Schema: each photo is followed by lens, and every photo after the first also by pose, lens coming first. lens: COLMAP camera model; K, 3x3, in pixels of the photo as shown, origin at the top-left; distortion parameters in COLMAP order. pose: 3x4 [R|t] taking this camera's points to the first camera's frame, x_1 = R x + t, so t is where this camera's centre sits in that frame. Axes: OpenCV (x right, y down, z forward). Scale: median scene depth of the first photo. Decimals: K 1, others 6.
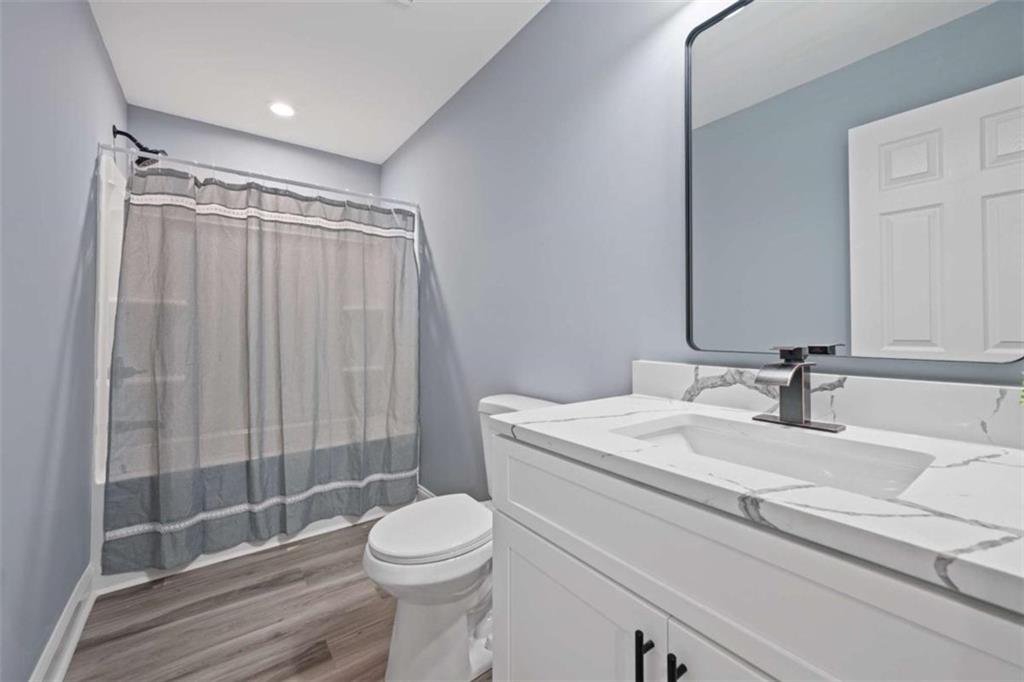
lens RADIAL K [[408.3, 0, 512.0], [0, 408.3, 341.0], [0, 0, 1]] dist [0.000005, 0.000052]
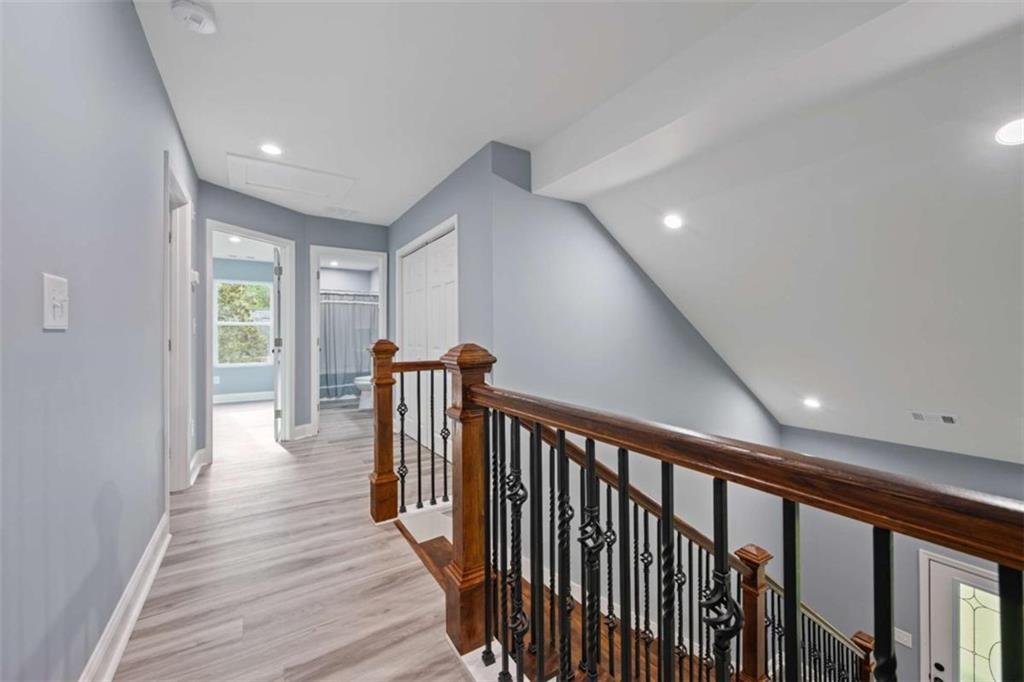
lens RADIAL K [[406.1, 0, 516.6], [0, 406.1, 342.9], [0, 0, 1]] dist [-0.002276, 0.000024]
pose [[0.998501, -0.007278, -0.054251, 1.031512], [0.007146, 0.999971, -0.002634, 0.043856], [0.054268, 0.002242, 0.998524, -2.104786]]
